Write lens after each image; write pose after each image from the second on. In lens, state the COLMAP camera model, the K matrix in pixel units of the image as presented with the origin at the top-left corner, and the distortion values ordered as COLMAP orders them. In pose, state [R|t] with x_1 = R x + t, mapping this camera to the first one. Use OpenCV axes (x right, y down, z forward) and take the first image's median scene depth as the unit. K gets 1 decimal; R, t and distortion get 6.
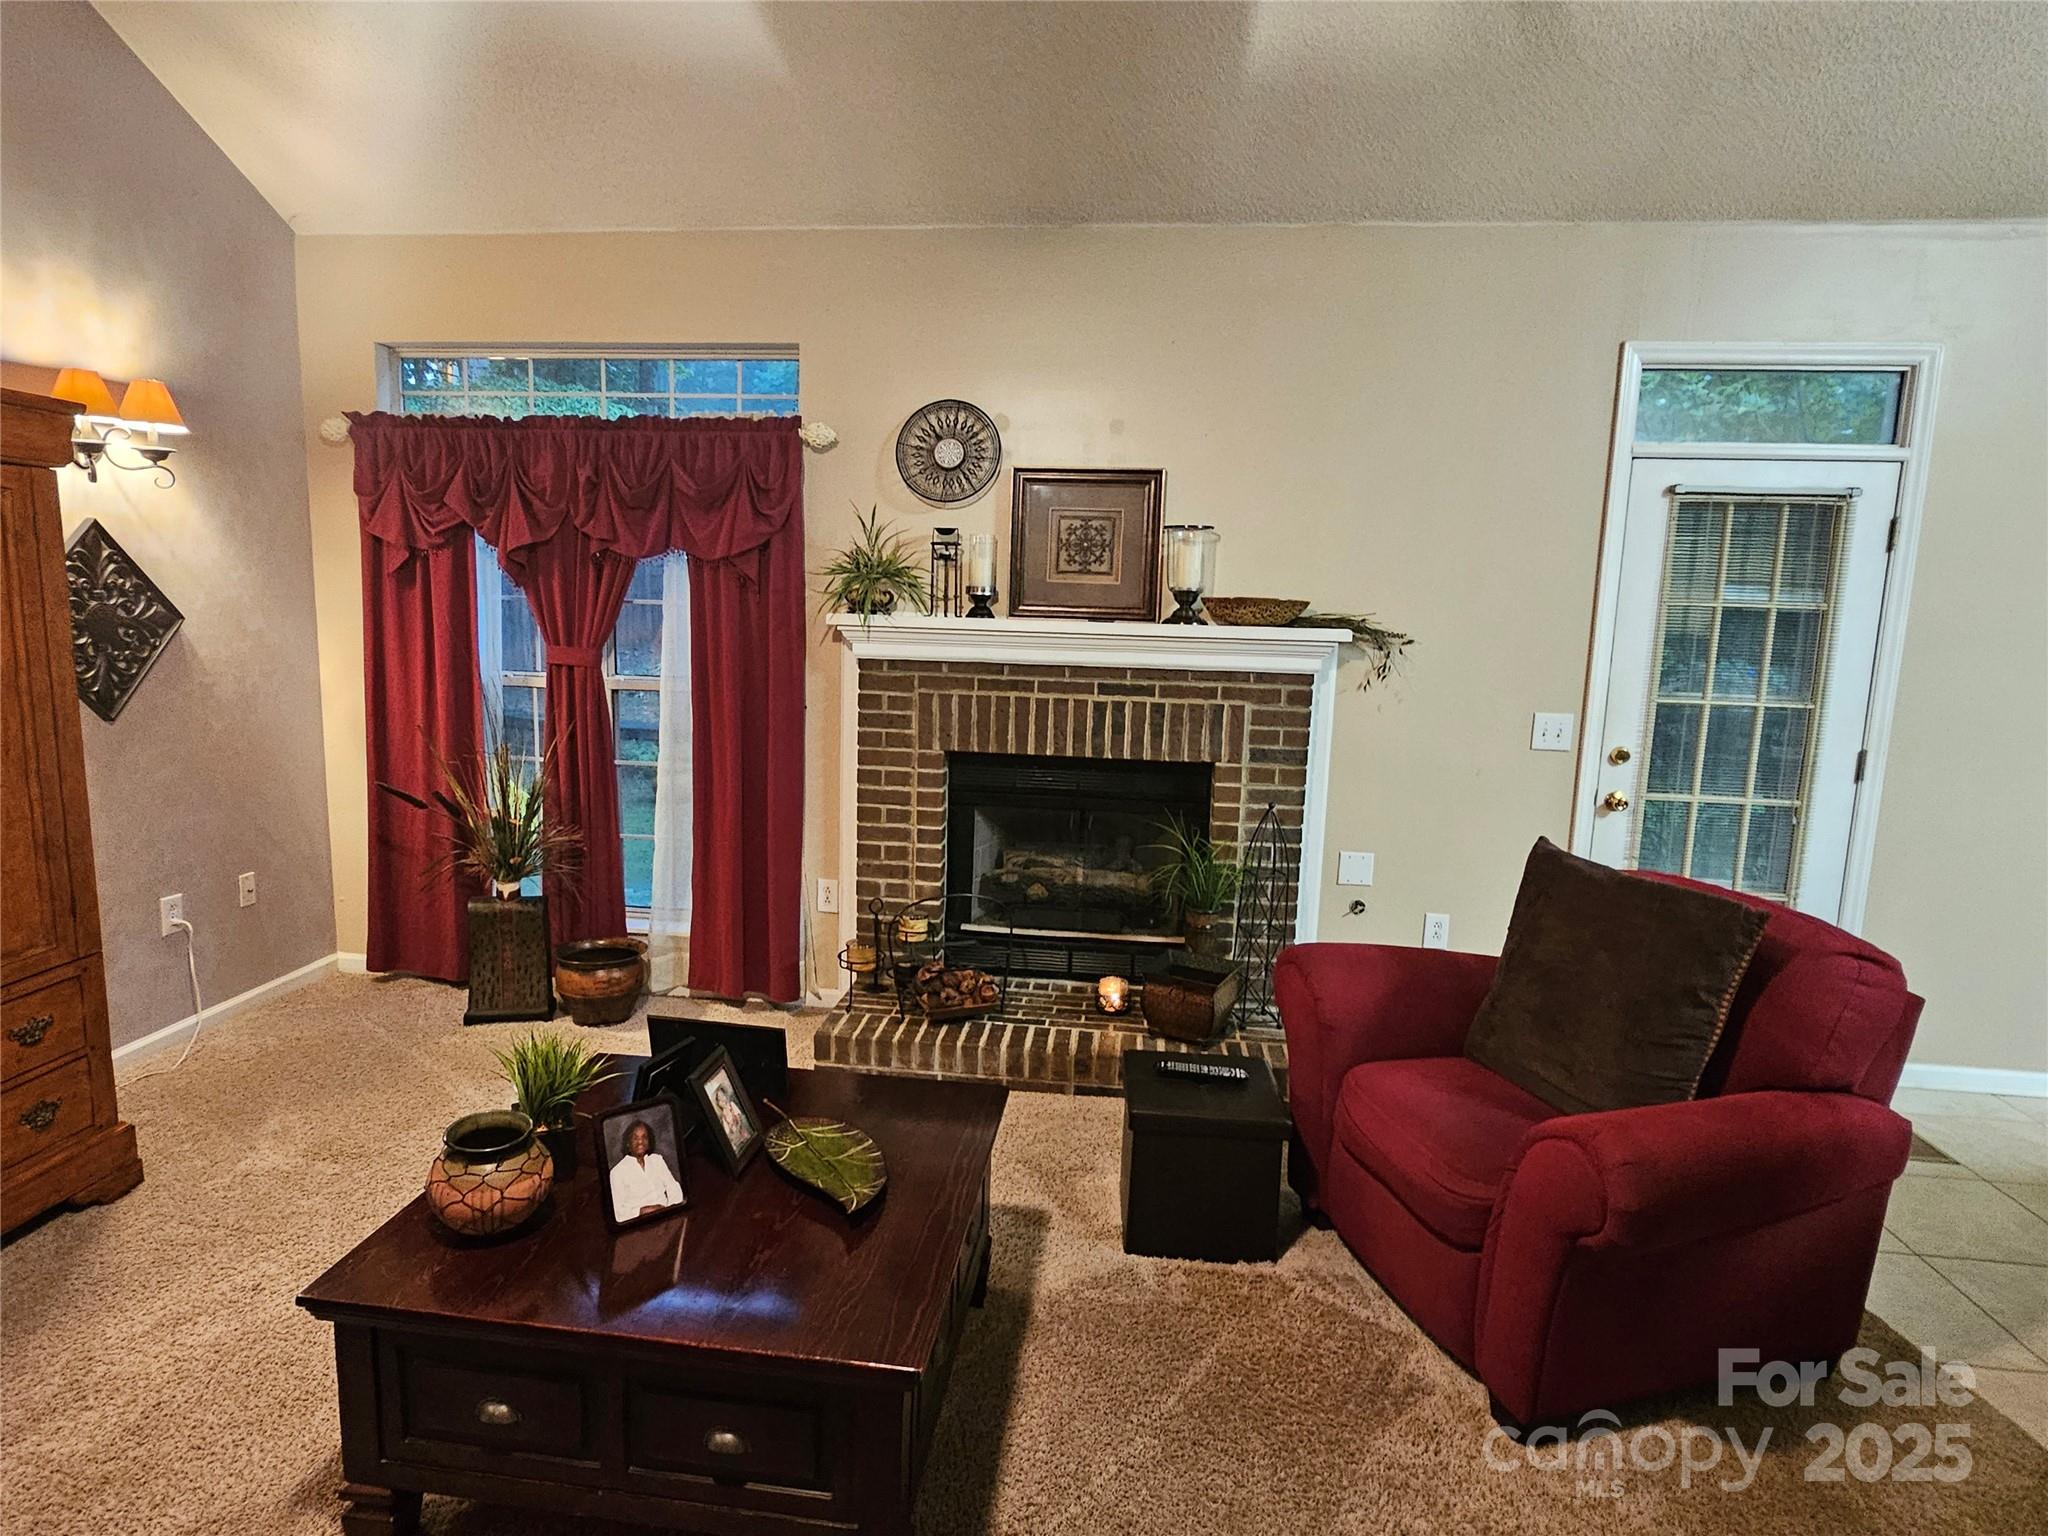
lens RADIAL K [[1159.7, 0, 1005.0], [0, 1159.7, 773.5], [0, 0, 1]] dist [-0.003894, -0.002262]
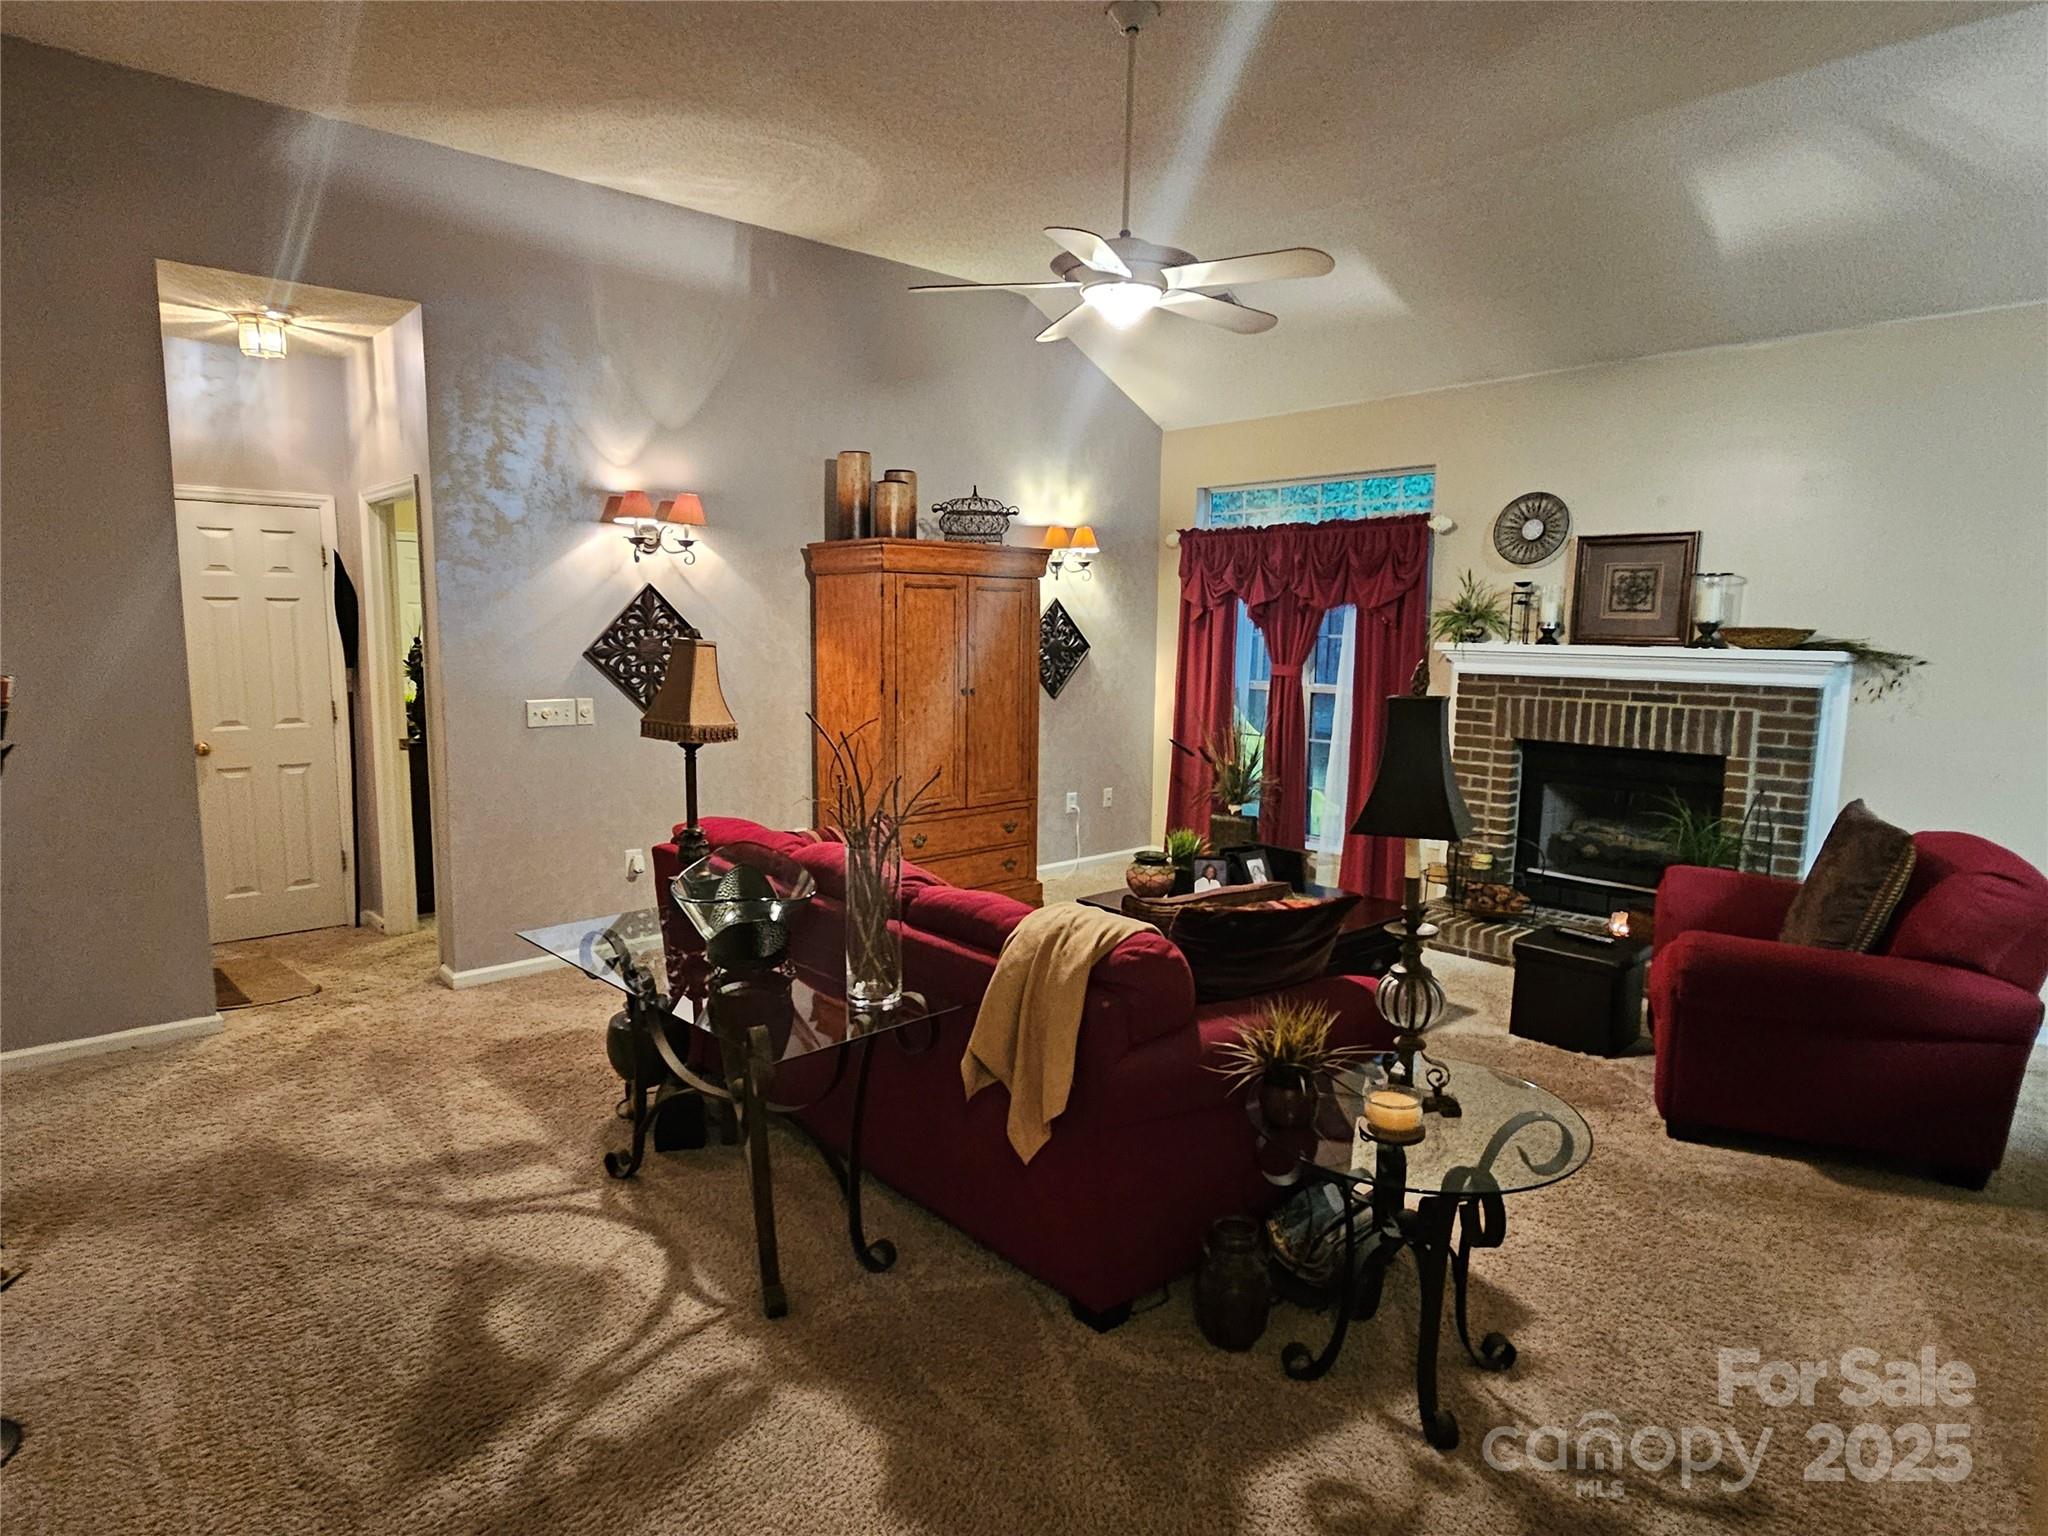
lens RADIAL K [[1159.7, 0, 1005.0], [0, 1159.7, 773.5], [0, 0, 1]] dist [-0.003894, -0.002262]
pose [[0.747749, 0.065992, -0.660694, 0.427211], [-0.089291, 0.996004, -0.001573, 0.081988], [0.657950, 0.060170, 0.750654, -0.476020]]
